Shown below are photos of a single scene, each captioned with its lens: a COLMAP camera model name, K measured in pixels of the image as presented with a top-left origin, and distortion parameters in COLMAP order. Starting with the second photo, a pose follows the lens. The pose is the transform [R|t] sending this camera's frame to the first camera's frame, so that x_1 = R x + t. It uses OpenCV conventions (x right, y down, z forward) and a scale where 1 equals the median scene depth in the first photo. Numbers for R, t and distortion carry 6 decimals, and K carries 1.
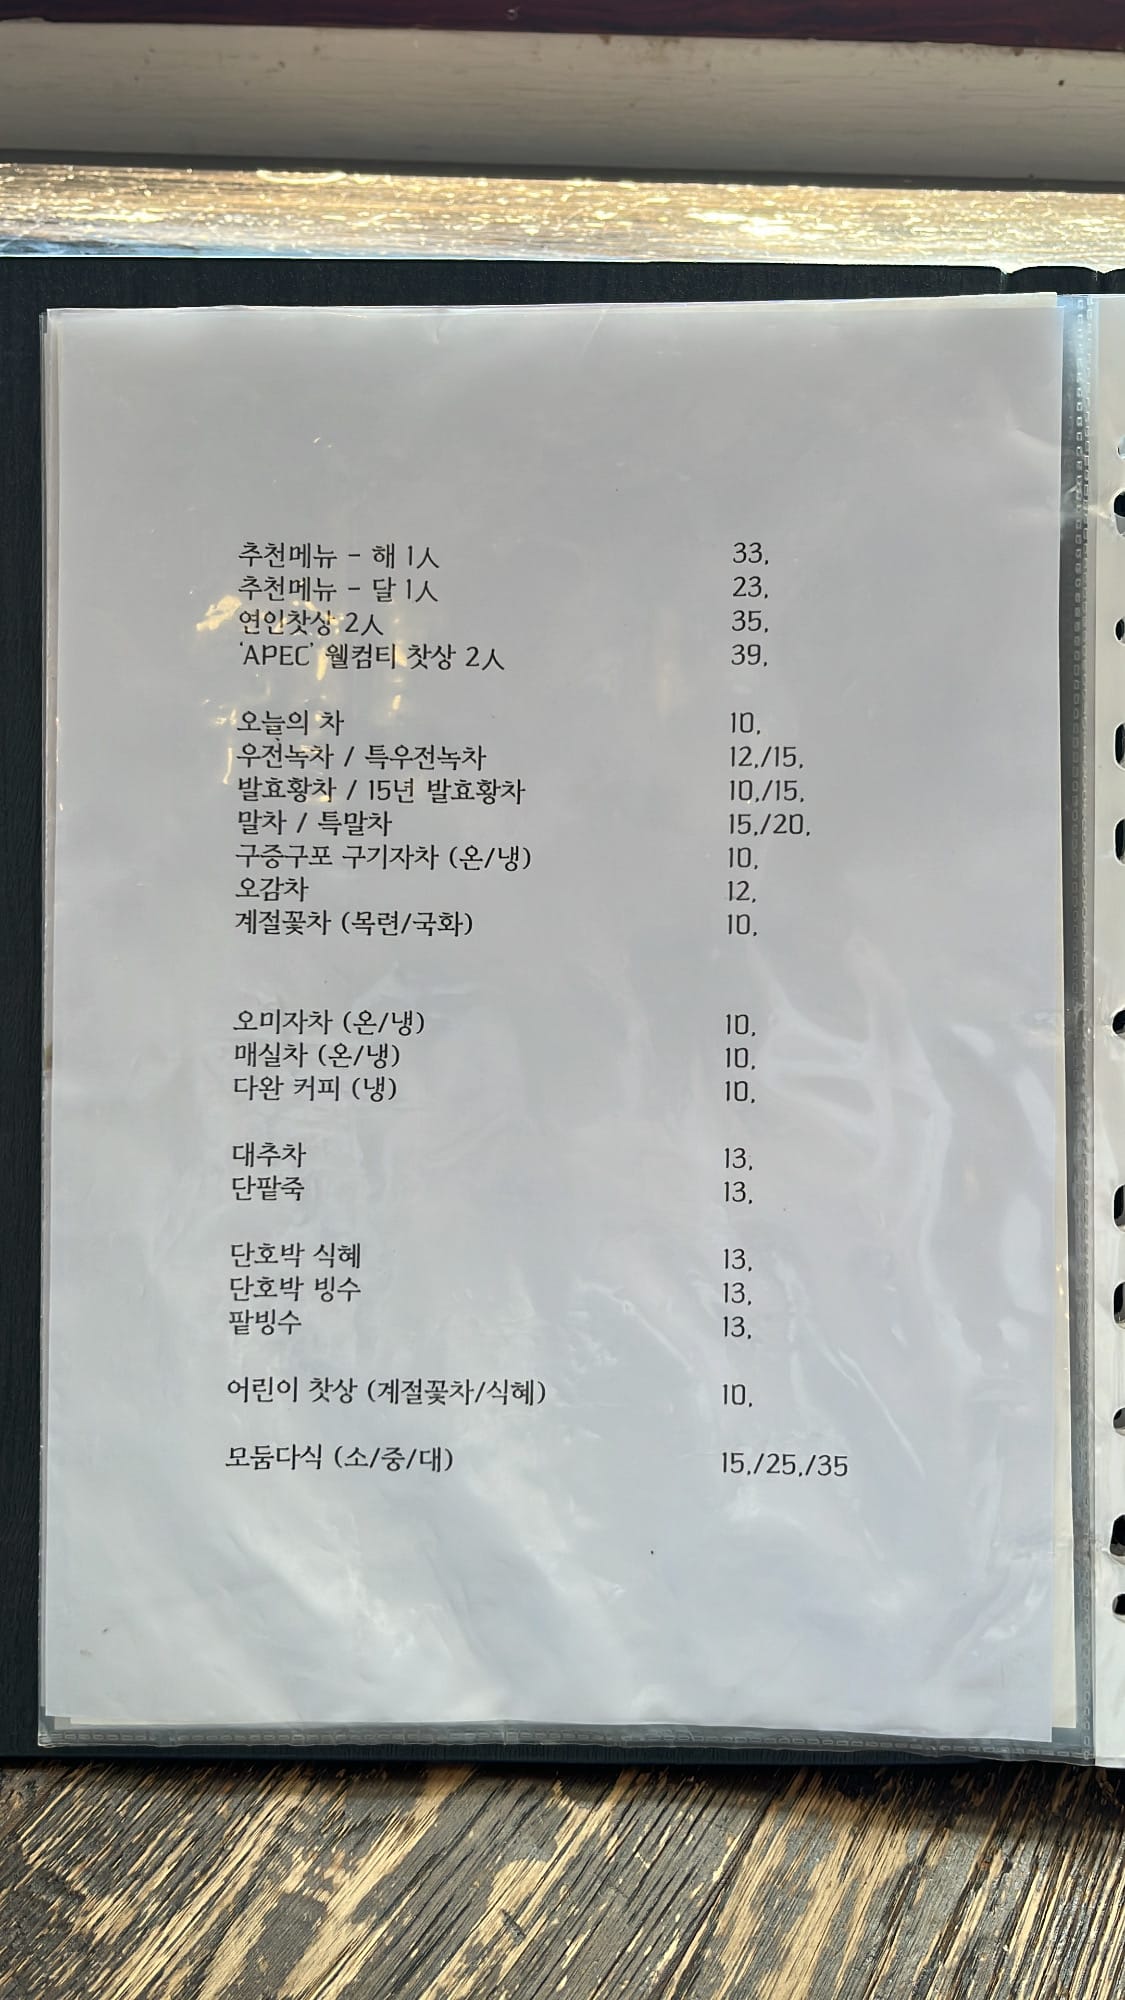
lens RADIAL K [[1555.8, 0, 618.8], [0, 1555.8, 988.5], [0, 0, 1]] dist [0.055906, -0.078721]
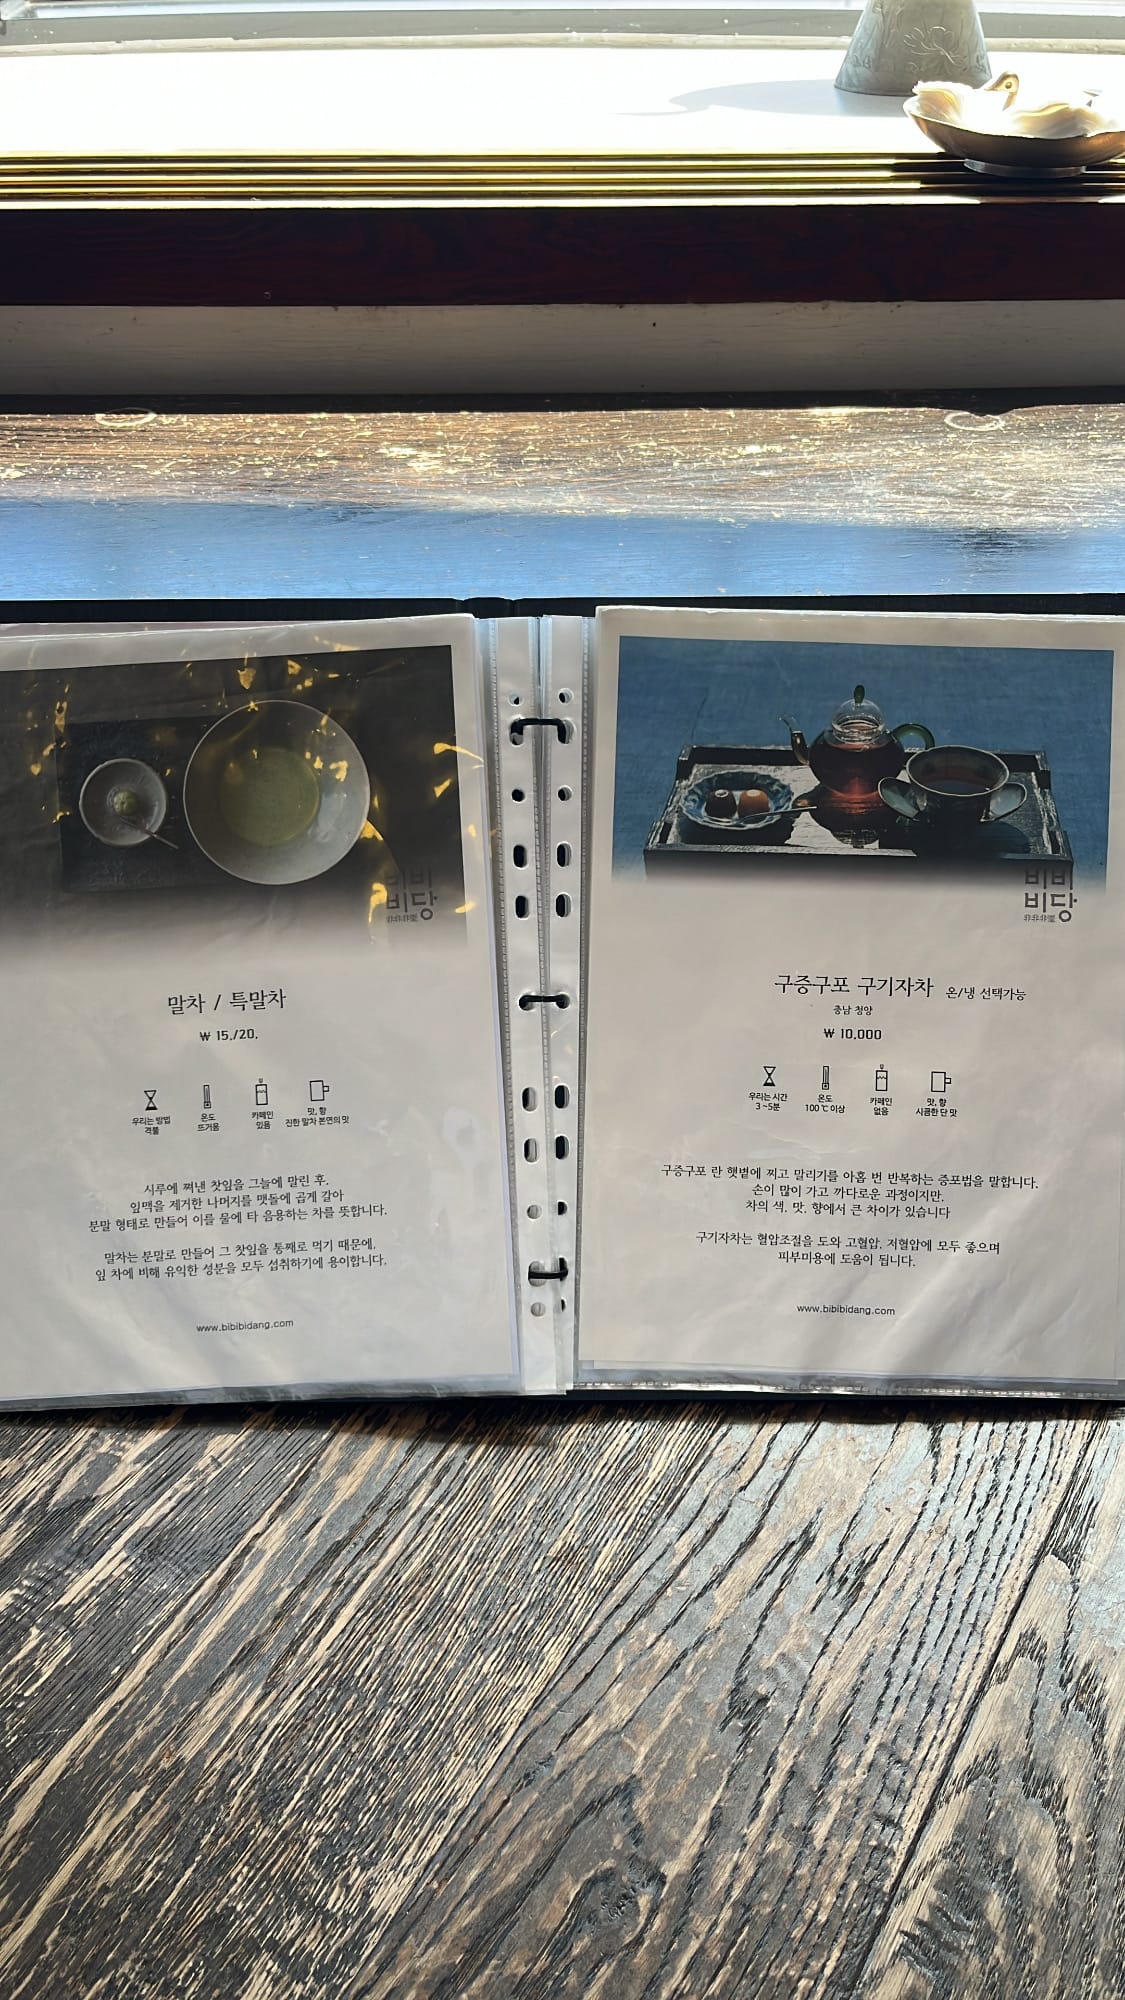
lens RADIAL K [[1541.3, 0, 563.4], [0, 1541.3, 995.5], [0, 0, 1]] dist [0.027010, -0.035804]
pose [[0.999183, -0.038462, -0.012403, 0.223259], [0.038753, 0.998956, 0.024180, -0.005416], [0.011460, -0.024641, 0.999631, -0.488330]]
